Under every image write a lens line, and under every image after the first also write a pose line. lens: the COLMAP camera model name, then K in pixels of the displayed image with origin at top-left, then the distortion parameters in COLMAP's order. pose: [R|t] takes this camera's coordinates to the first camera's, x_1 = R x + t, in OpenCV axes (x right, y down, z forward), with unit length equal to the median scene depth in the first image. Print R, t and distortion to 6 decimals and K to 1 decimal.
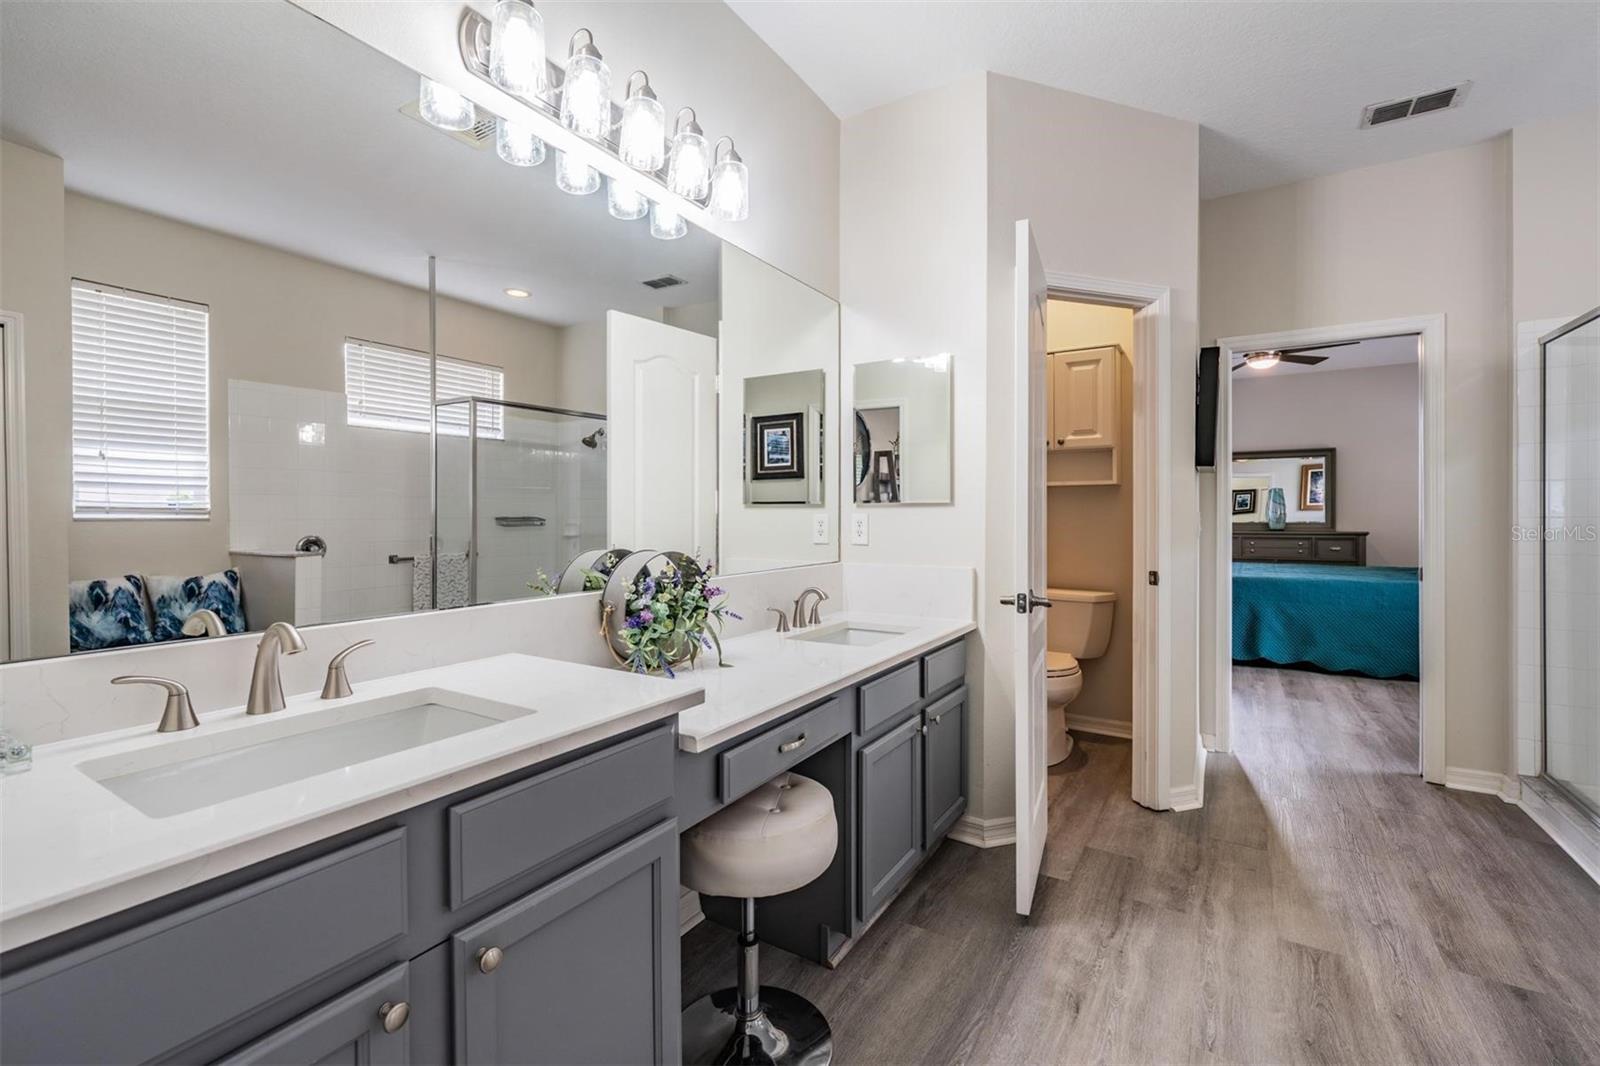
lens RADIAL K [[682.2, 0, 801.2], [0, 682.2, 522.7], [0, 0, 1]] dist [-0.002901, -0.000082]
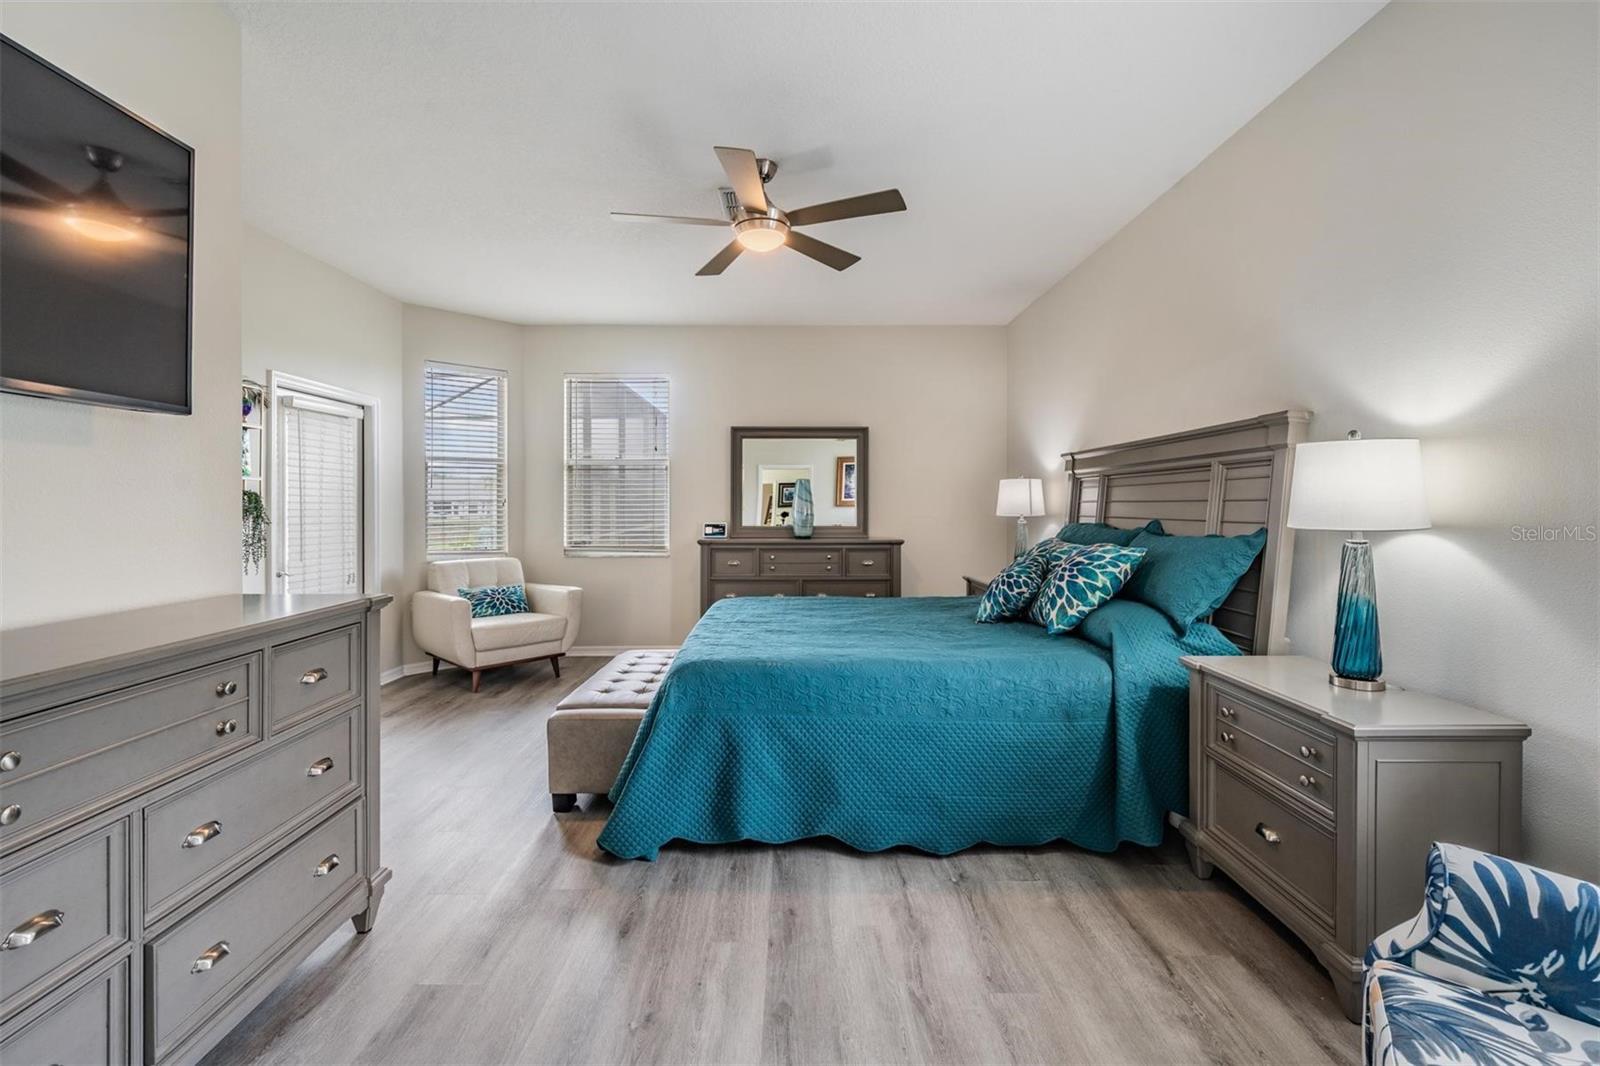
lens RADIAL K [[682.2, 0, 801.2], [0, 682.2, 522.7], [0, 0, 1]] dist [-0.002901, -0.000082]
pose [[0.840527, -0.008165, 0.541708, 1.122941], [0.000677, 0.999901, 0.014020, -0.052561], [-0.541770, -0.011417, 0.840450, 1.450817]]
